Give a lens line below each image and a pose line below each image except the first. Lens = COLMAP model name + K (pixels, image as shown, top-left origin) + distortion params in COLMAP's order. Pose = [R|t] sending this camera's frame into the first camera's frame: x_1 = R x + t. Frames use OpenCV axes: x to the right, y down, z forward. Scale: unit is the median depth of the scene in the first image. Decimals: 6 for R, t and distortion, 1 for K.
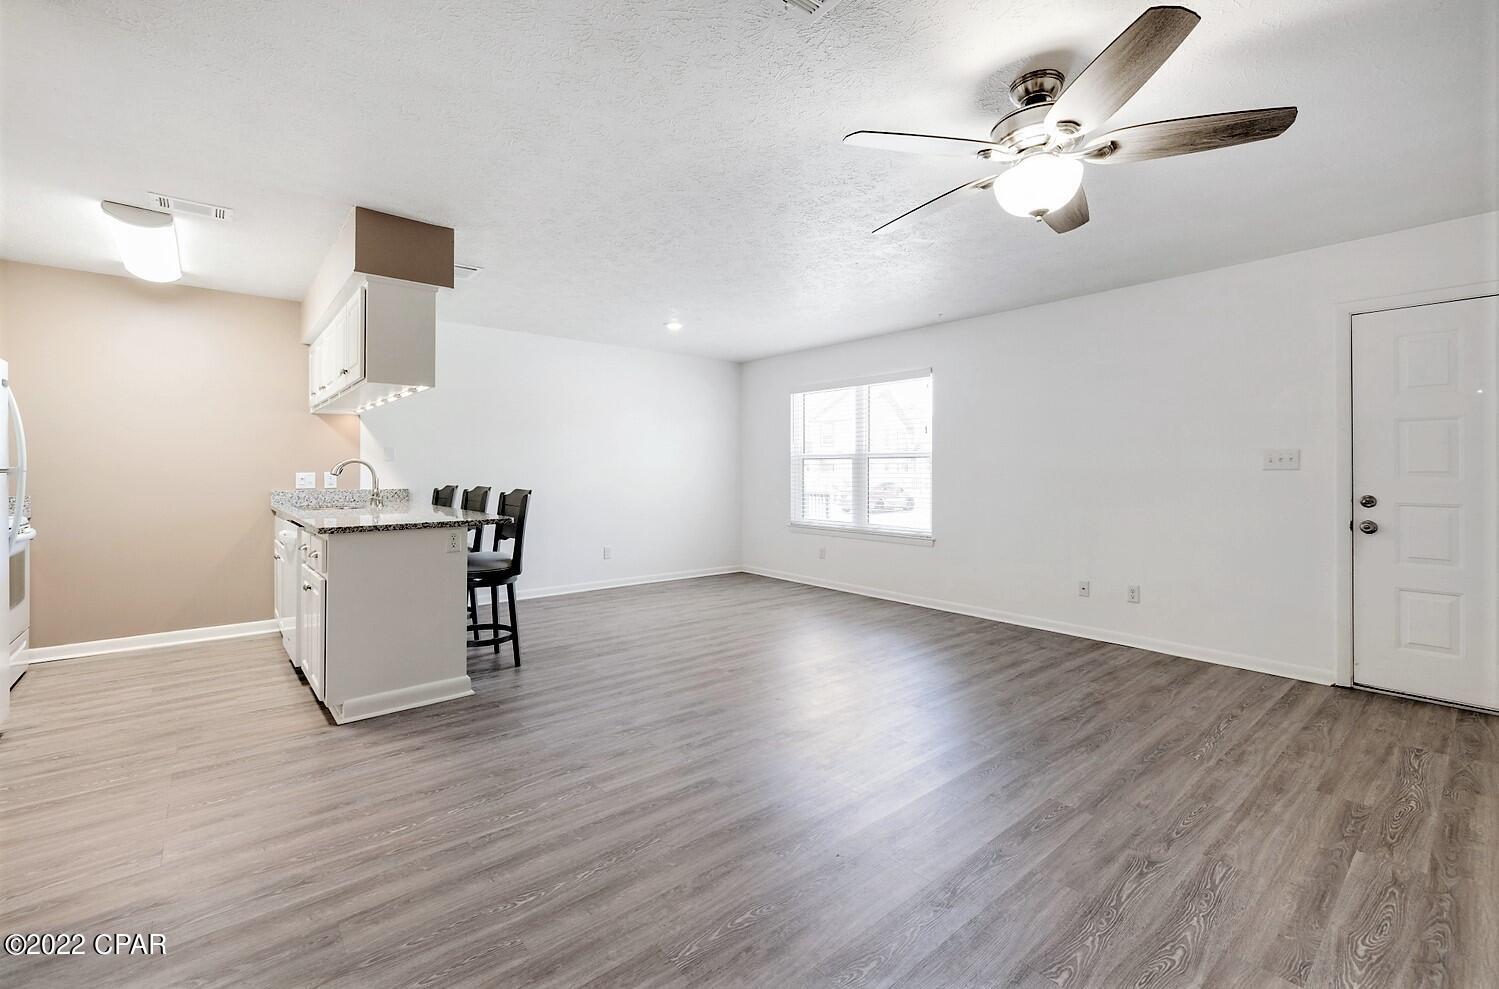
lens RADIAL K [[628.0, 0, 721.9], [0, 628.0, 461.3], [0, 0, 1]] dist [0.001228, -0.000503]
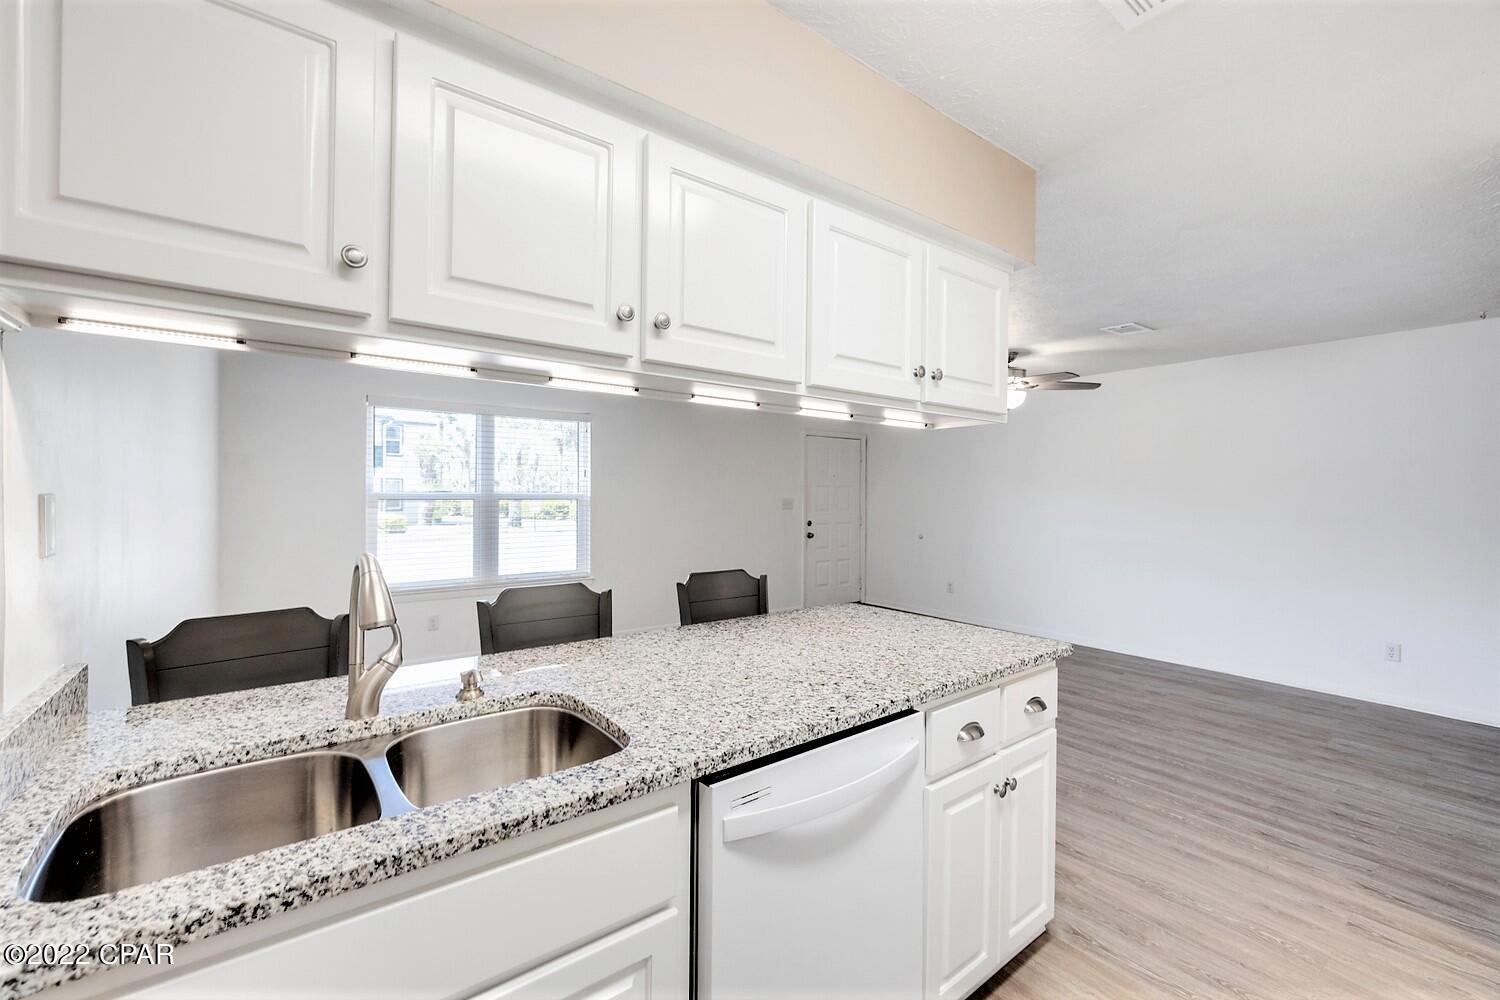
lens RADIAL K [[630.3, 0, 764.7], [0, 630.3, 486.4], [0, 0, 1]] dist [-0.000954, 0.000057]
pose [[0.020419, 0.010921, 0.999732, -1.220989], [-0.015207, 0.999828, -0.010612, -0.040681], [-0.999676, -0.014986, 0.020582, 1.218552]]
